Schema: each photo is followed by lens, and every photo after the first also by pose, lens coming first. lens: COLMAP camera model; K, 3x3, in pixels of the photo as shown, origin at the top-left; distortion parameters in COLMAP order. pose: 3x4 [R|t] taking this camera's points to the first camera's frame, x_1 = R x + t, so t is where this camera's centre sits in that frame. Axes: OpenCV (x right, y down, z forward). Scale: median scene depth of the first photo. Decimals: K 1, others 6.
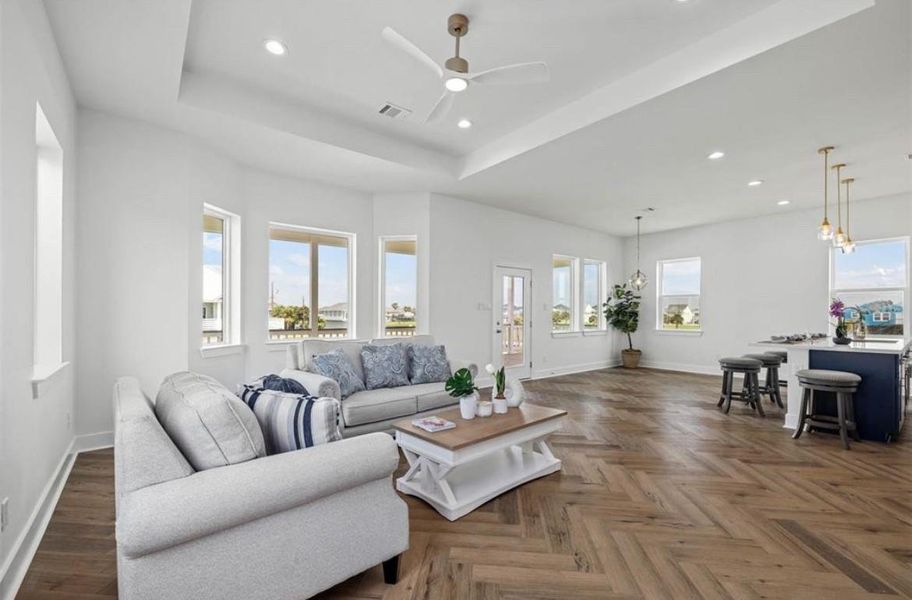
lens RADIAL K [[379.4, 0, 464.0], [0, 379.4, 312.3], [0, 0, 1]] dist [0.001960, 0.000151]
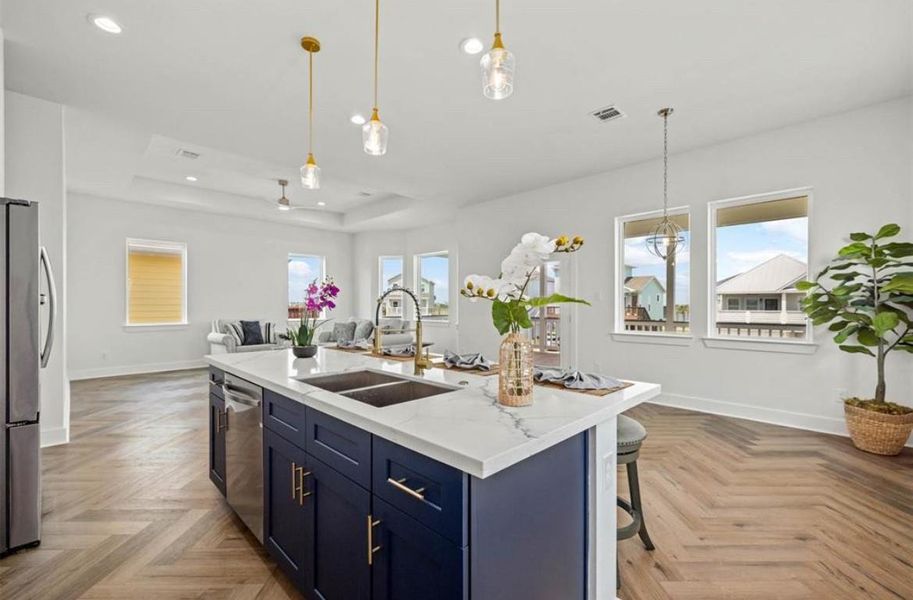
lens RADIAL K [[400.5, 0, 449.5], [0, 400.5, 301.6], [0, 0, 1]] dist [-0.002080, -0.000868]
pose [[0.099723, -0.008294, -0.994981, 1.069194], [0.002733, 0.999964, -0.008061, 0.003242], [0.995012, -0.001916, 0.099742, 0.742523]]
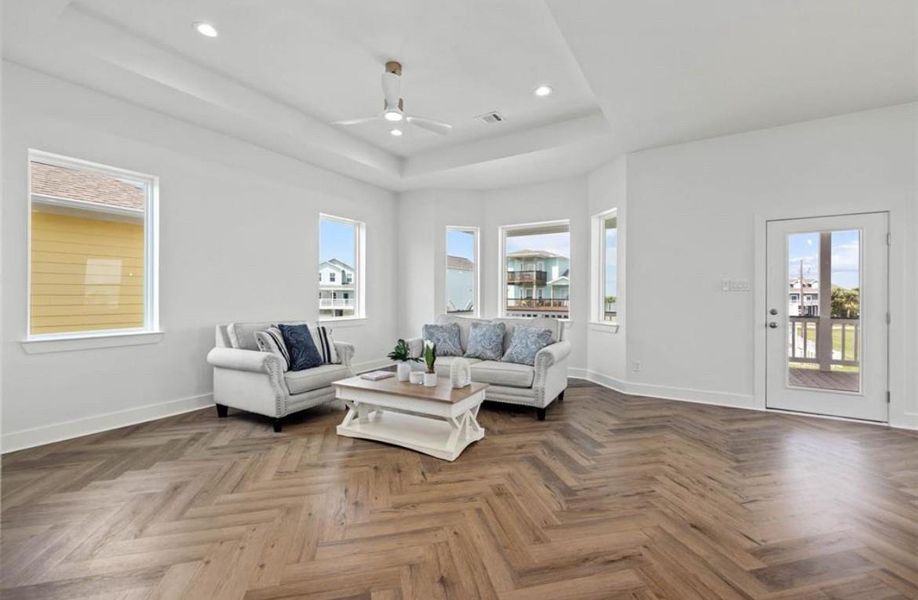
lens RADIAL K [[402.7, 0, 474.4], [0, 402.7, 298.2], [0, 0, 1]] dist [-0.002080, -0.000868]
pose [[0.343076, 0.005663, -0.939291, 0.540218], [-0.000618, 0.999983, 0.005804, 0.002819], [0.939308, -0.001411, 0.343073, 0.320547]]
